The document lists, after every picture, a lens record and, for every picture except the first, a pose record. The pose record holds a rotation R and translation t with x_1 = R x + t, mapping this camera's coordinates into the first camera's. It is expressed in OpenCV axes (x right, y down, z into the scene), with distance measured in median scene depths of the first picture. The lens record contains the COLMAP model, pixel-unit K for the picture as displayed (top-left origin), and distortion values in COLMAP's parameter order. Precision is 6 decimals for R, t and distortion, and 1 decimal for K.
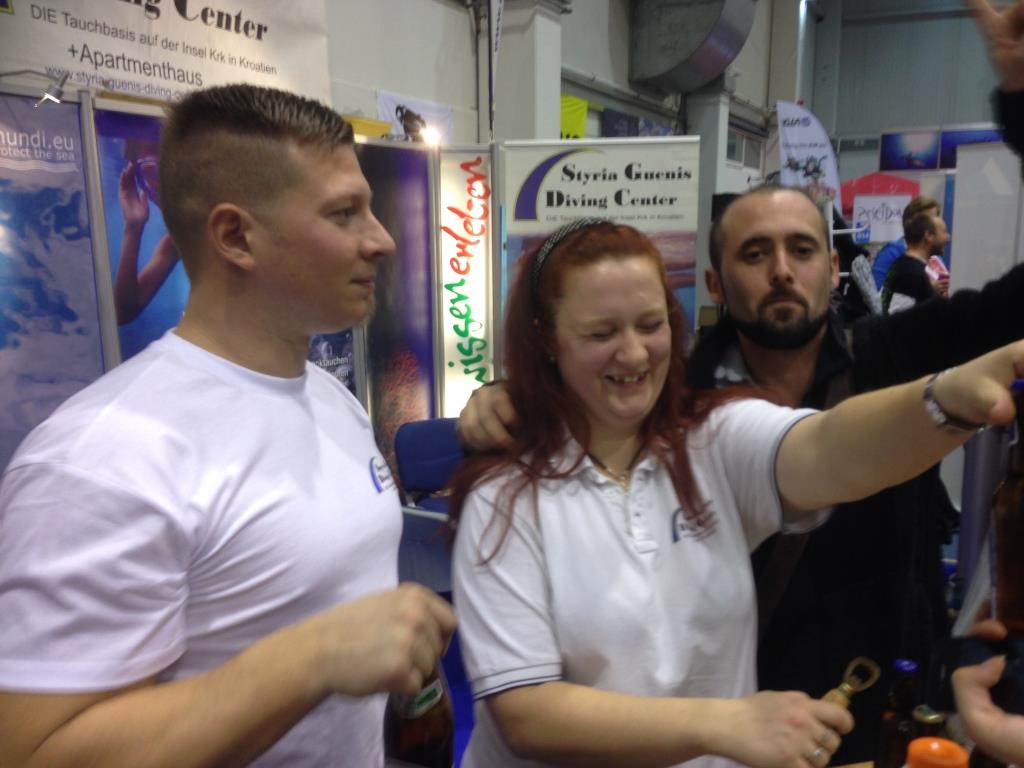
lens RADIAL K [[926.1, 0, 506.0], [0, 926.1, 385.8], [0, 0, 1]] dist [0.132605, -0.230501]
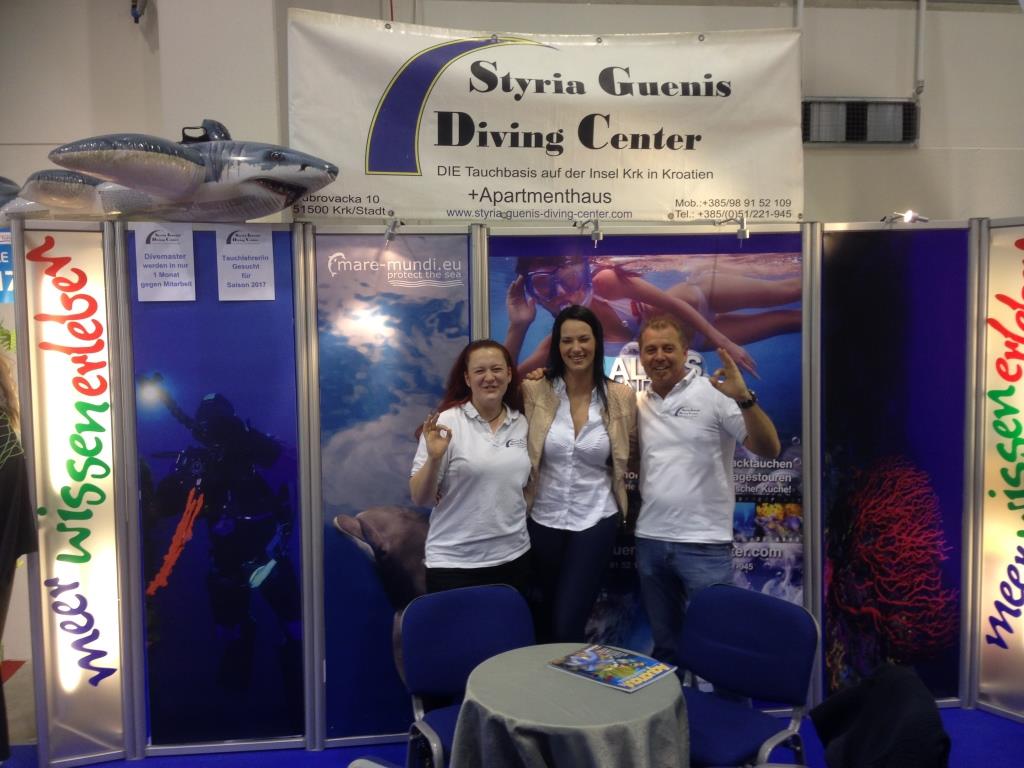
lens RADIAL K [[915.1, 0, 510.3], [0, 915.1, 379.3], [0, 0, 1]] dist [0.132736, -0.208204]
pose [[0.526590, 0.064614, -0.847660, 0.390974], [-0.136144, 0.990648, -0.009063, -0.056641], [0.839147, 0.120177, 0.530462, 0.233059]]
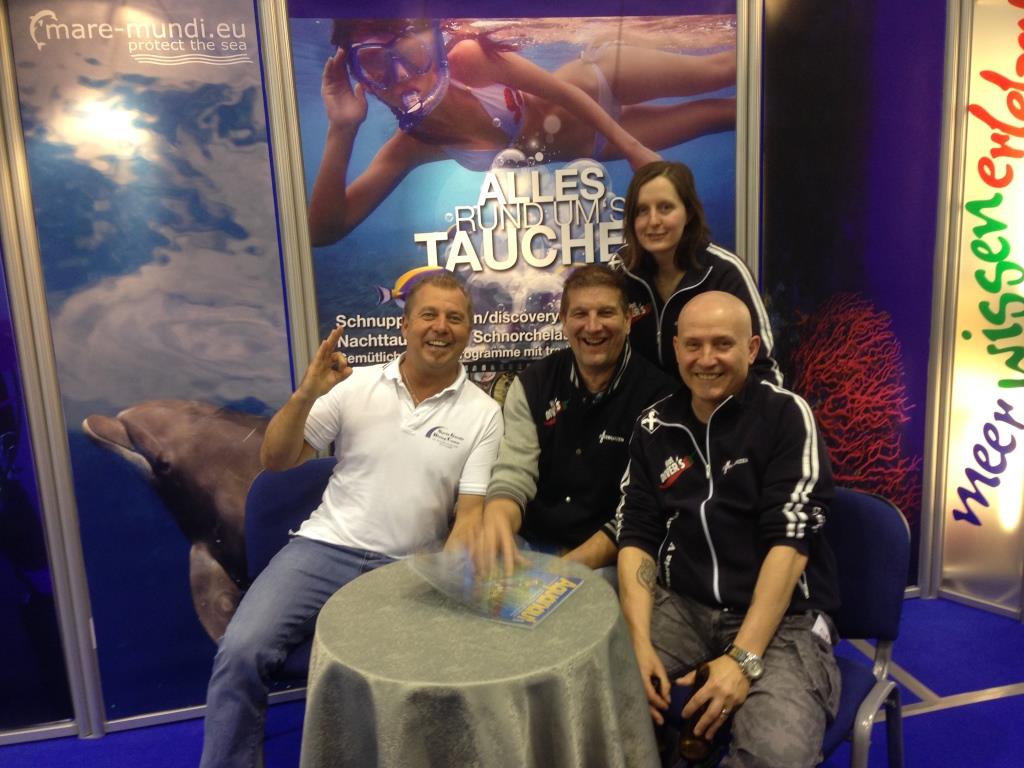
lens RADIAL K [[944.7, 0, 507.1], [0, 944.7, 382.8], [0, 0, 1]] dist [0.153137, -0.258591]
pose [[0.636318, 0.148134, -0.757071, 0.237459], [-0.095473, 0.988967, 0.113264, -0.035609], [0.765497, 0.000207, 0.643440, 0.359797]]
